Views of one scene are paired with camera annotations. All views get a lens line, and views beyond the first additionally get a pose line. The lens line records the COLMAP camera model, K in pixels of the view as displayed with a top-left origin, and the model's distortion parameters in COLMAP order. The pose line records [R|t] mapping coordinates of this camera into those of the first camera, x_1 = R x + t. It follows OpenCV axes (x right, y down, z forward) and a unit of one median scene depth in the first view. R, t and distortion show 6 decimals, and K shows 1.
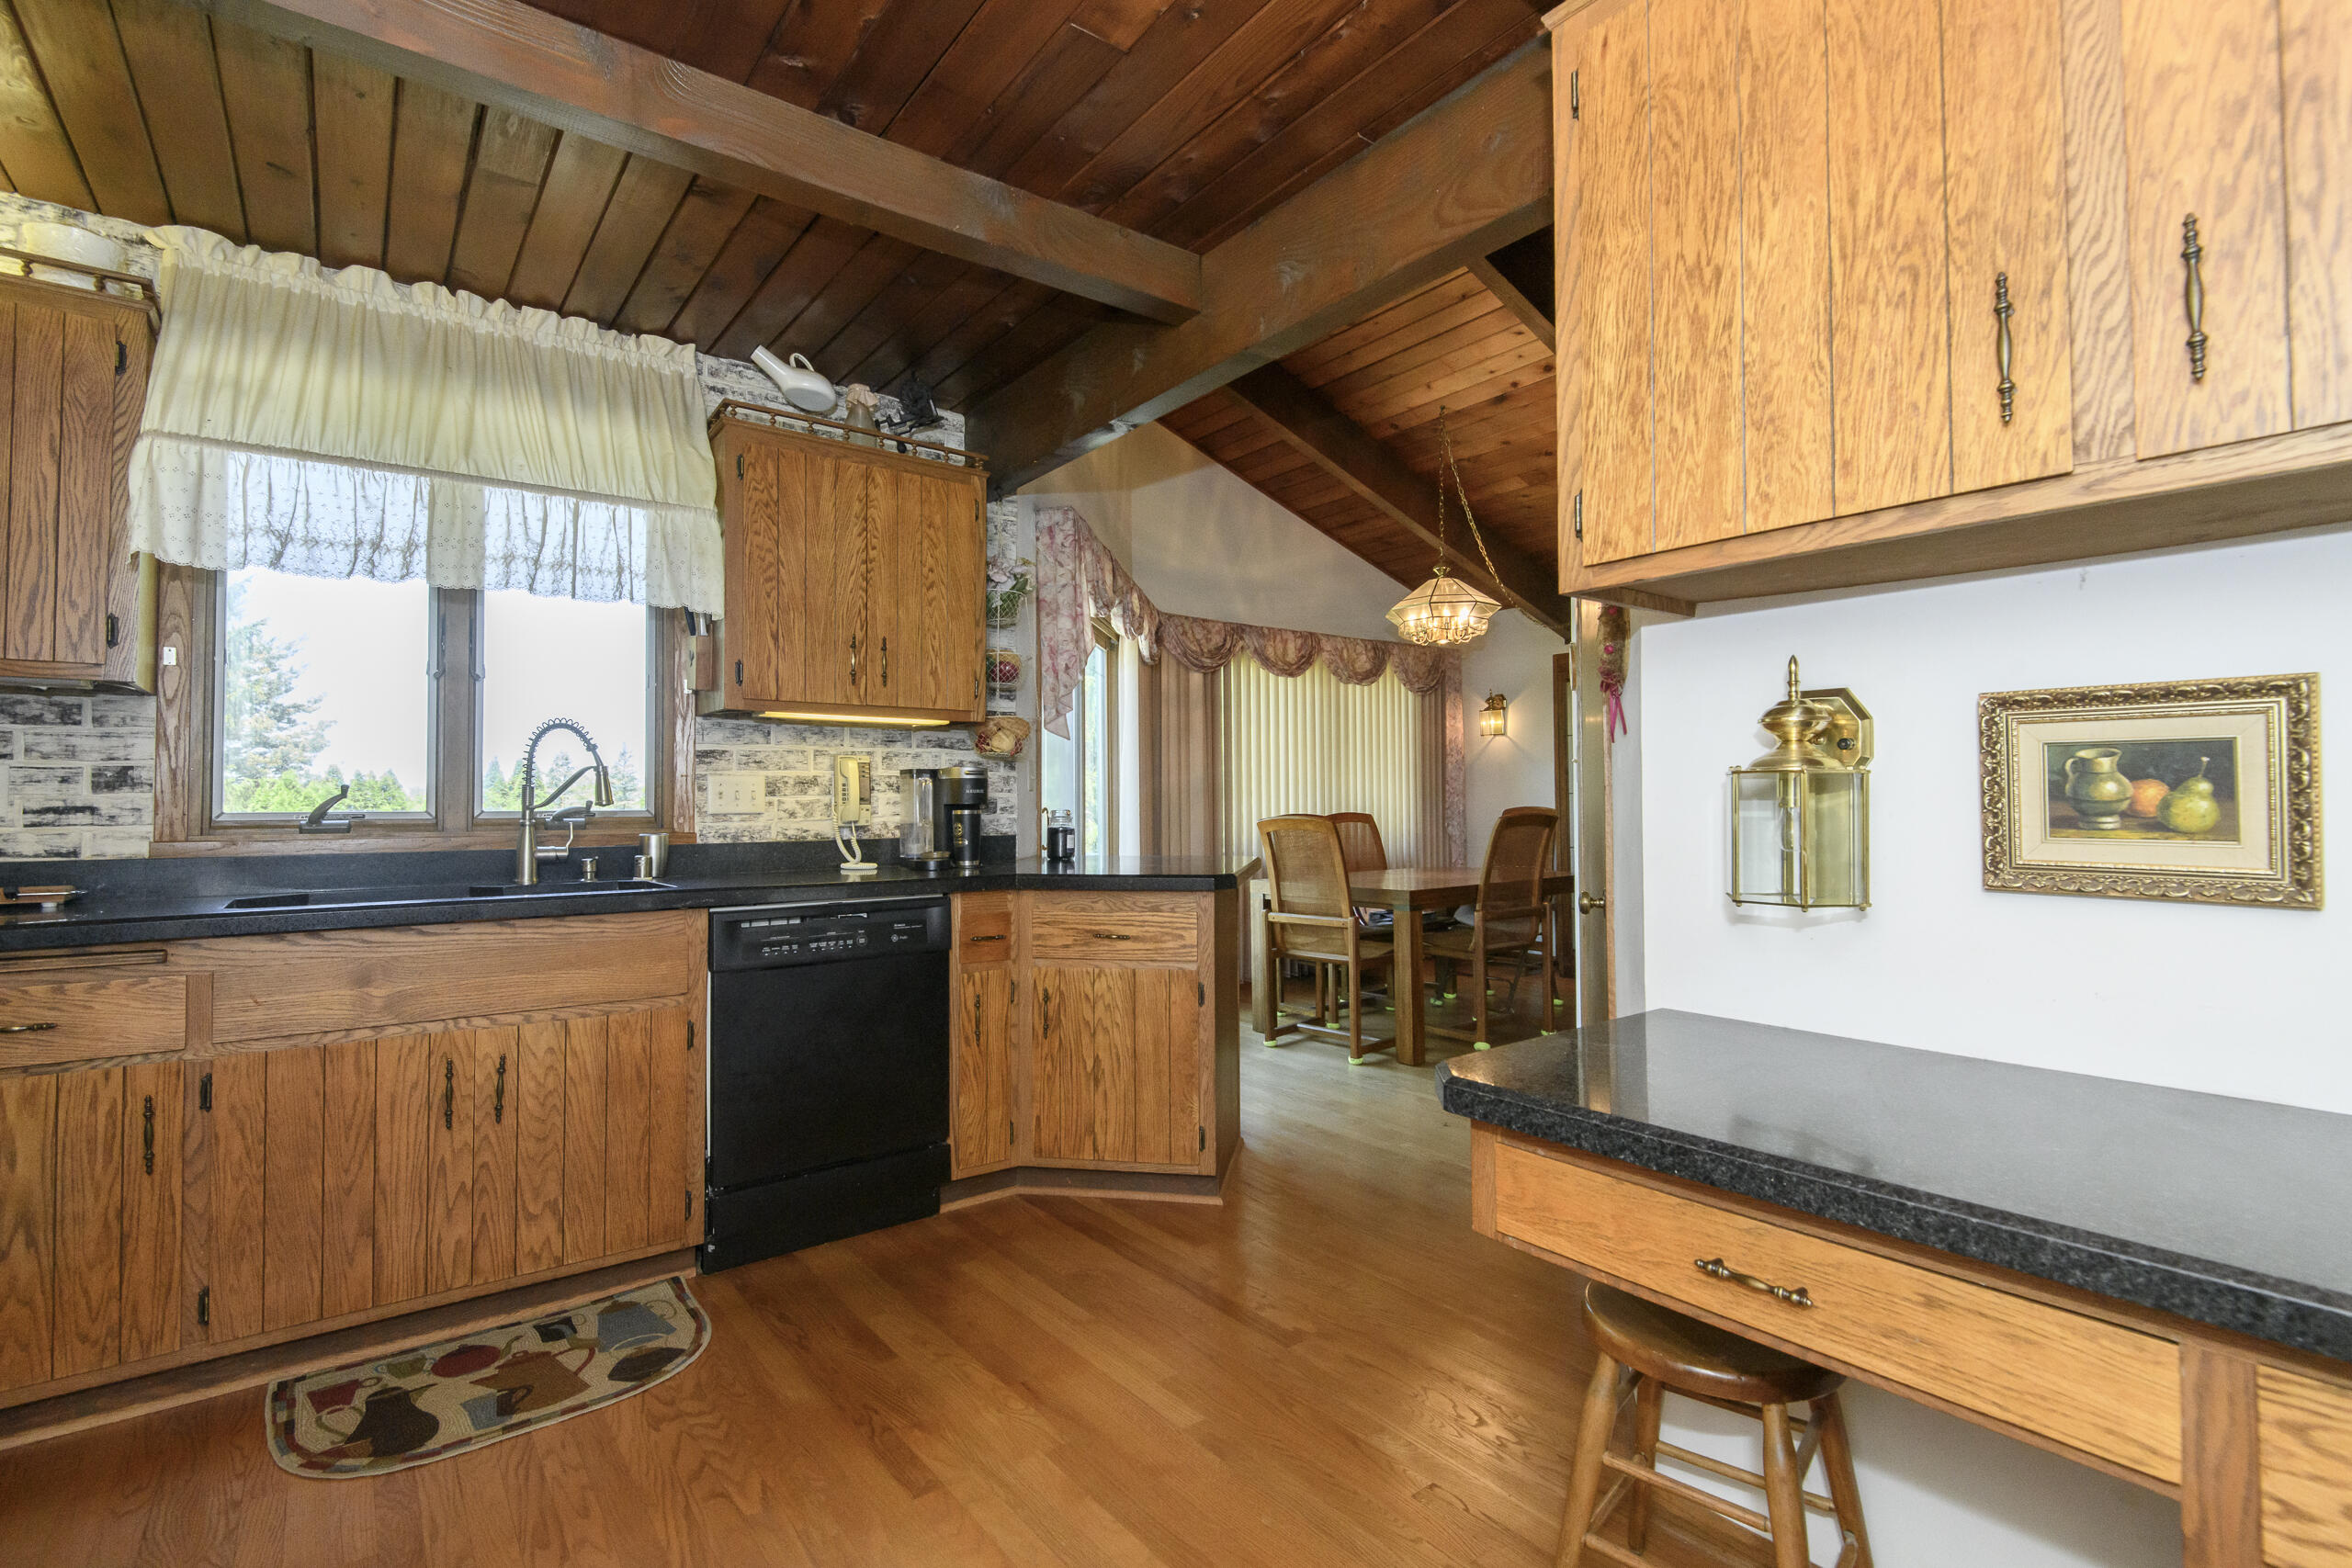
lens RADIAL K [[1078.7, 0, 1172.1], [0, 1078.7, 772.8], [0, 0, 1]] dist [0.024589, -0.011719]
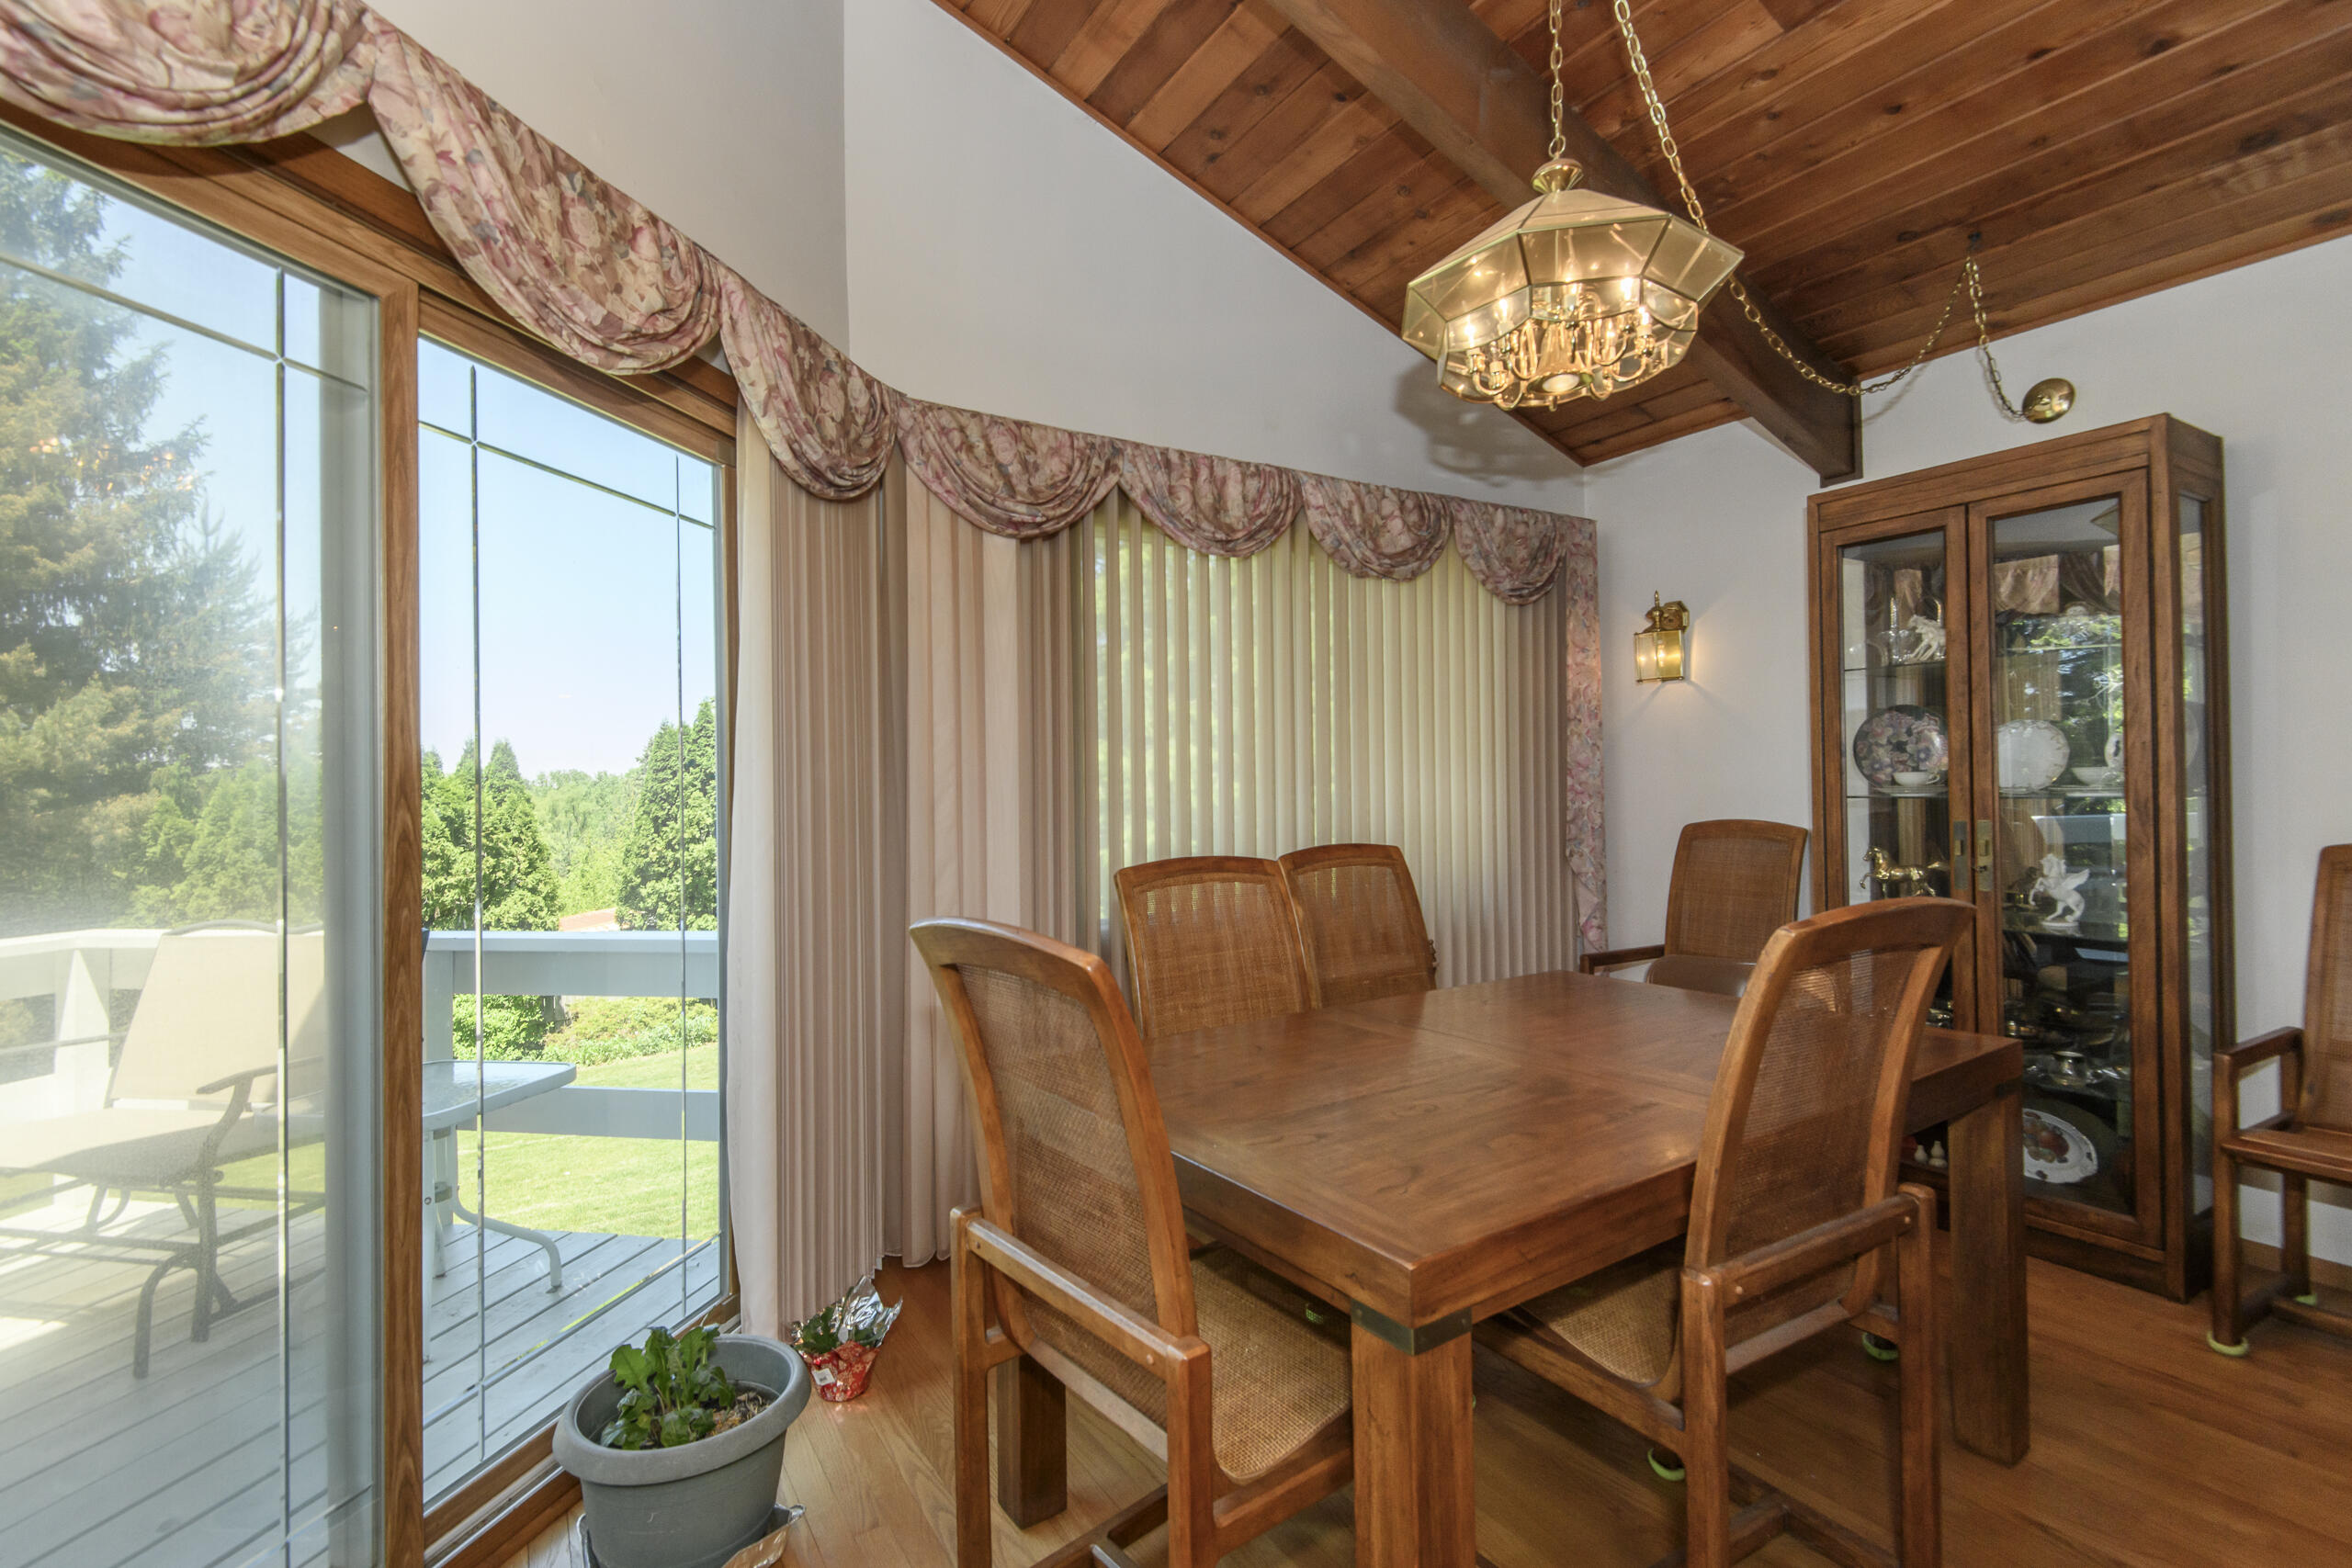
lens RADIAL K [[1078.7, 0, 1176.2], [0, 1078.7, 782.5], [0, 0, 1]] dist [0.024589, -0.011719]
pose [[0.995117, -0.005460, -0.098548, 0.140009], [0.007504, 0.999764, 0.020377, 0.001221], [0.098414, -0.021017, 0.994924, 0.551951]]
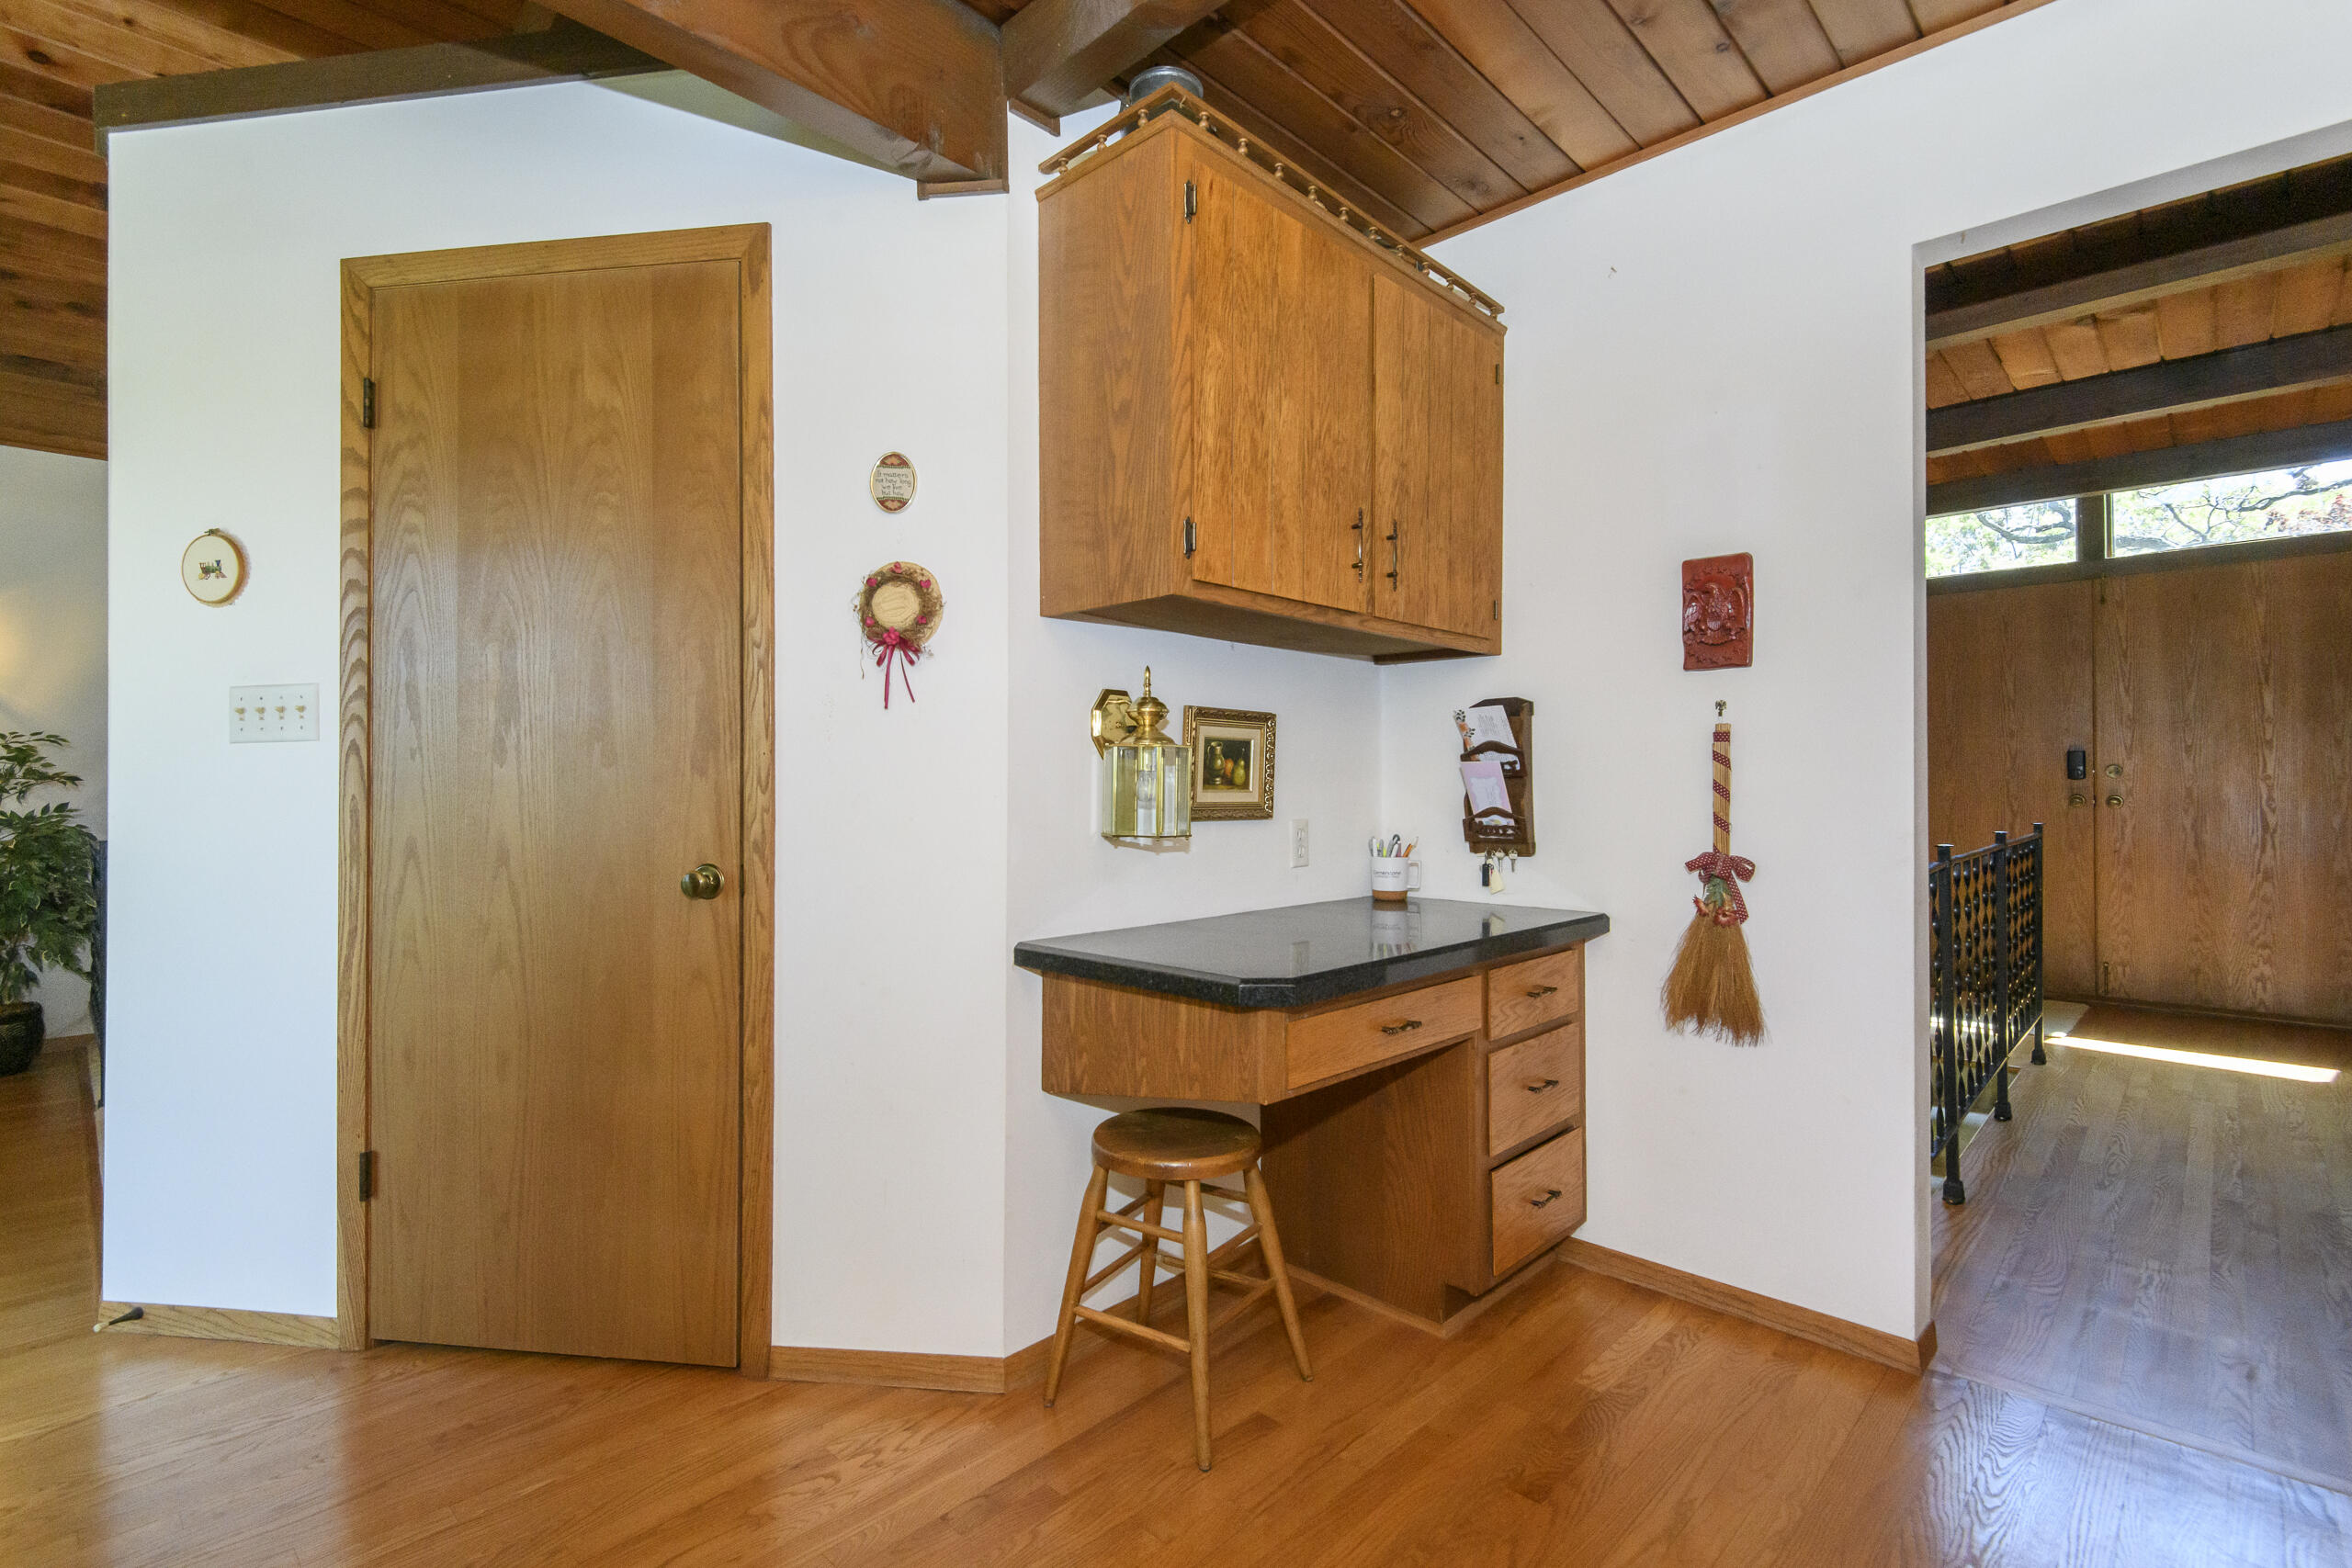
lens RADIAL K [[1078.7, 0, 1181.3], [0, 1078.7, 780.4], [0, 0, 1]] dist [0.024589, -0.011719]
pose [[-0.151804, 0.010322, 0.988357, -0.193057], [-0.020032, 0.999708, -0.013518, 0.014014], [-0.988208, -0.021850, -0.151552, 0.265315]]
